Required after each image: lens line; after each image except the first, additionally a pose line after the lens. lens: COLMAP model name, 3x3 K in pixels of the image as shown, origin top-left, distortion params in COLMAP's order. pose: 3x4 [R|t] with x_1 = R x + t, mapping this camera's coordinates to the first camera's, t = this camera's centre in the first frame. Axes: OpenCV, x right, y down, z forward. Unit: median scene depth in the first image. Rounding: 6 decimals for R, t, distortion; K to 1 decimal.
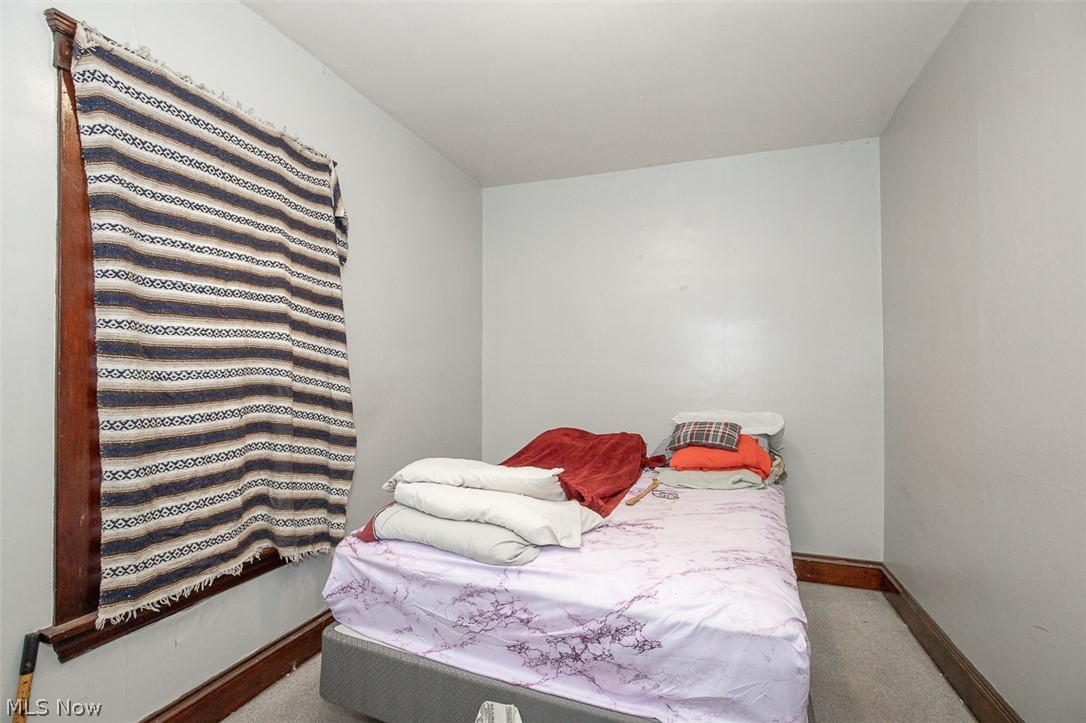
lens RADIAL K [[502.1, 0, 536.9], [0, 502.1, 362.9], [0, 0, 1]] dist [-0.005434, -0.000242]
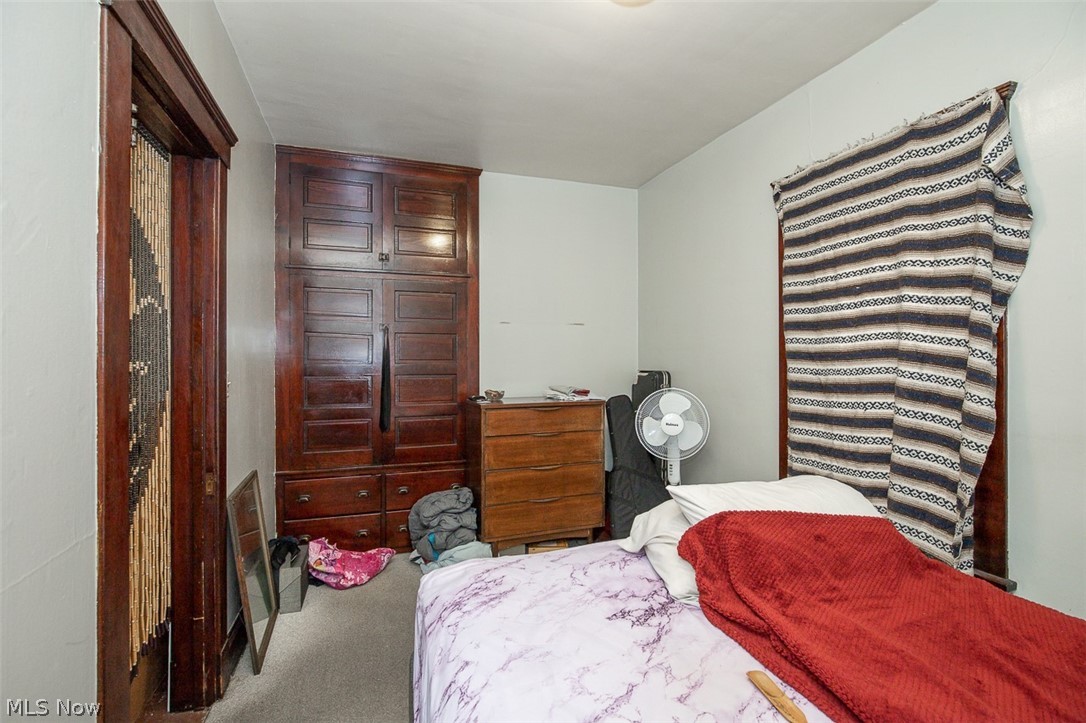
lens RADIAL K [[502.1, 0, 540.8], [0, 502.1, 361.6], [0, 0, 1]] dist [-0.005434, -0.000242]
pose [[-0.777945, 0.003318, -0.628324, 0.727939], [0.007110, 0.999969, -0.003522, -0.004145], [0.628293, -0.007207, -0.777944, 1.451814]]
